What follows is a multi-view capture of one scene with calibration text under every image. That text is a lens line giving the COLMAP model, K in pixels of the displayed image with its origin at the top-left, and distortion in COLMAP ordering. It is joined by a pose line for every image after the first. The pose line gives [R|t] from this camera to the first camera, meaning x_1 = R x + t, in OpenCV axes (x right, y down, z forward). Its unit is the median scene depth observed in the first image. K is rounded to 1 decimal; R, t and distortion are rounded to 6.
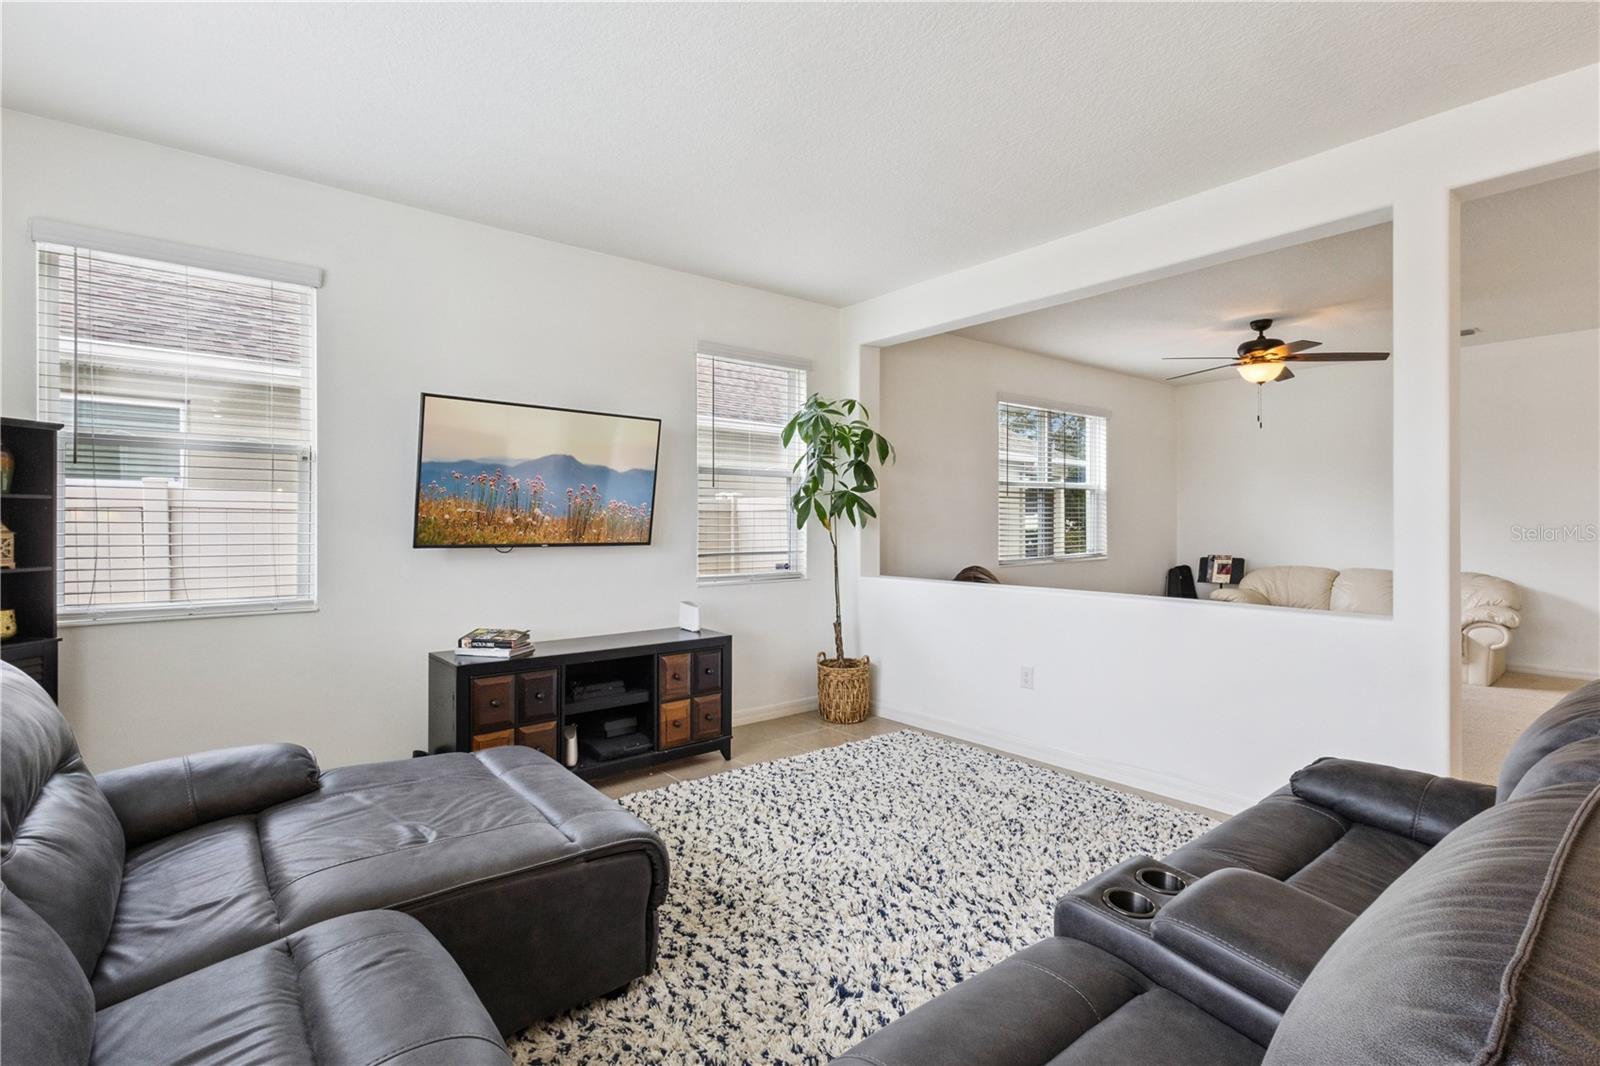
lens RADIAL K [[741.7, 0, 800.0], [0, 741.7, 520.6], [0, 0, 1]] dist [0.001710, 0.000391]
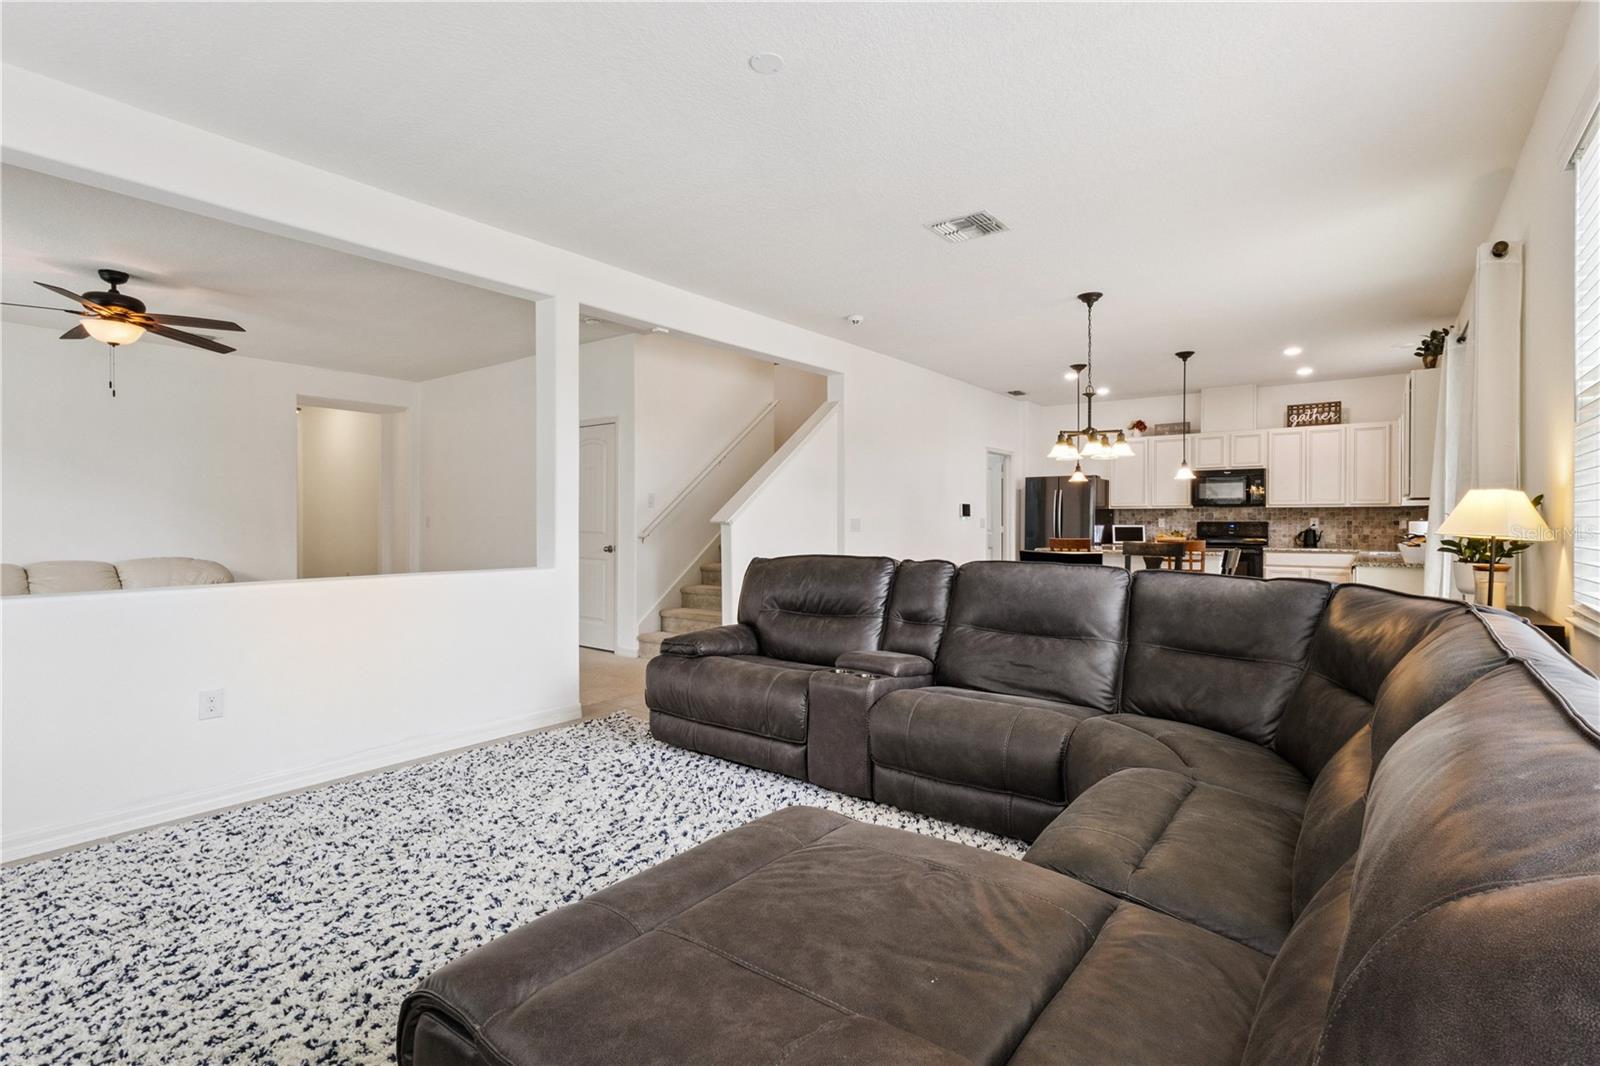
lens RADIAL K [[739.4, 0, 800.3], [0, 739.4, 528.4], [0, 0, 1]] dist [0.002047, 0.000413]
pose [[-0.216957, -0.012220, 0.976105, -0.562415], [-0.002937, 0.999925, 0.011866, 0.021853], [-0.976177, -0.000293, -0.216976, 0.587320]]
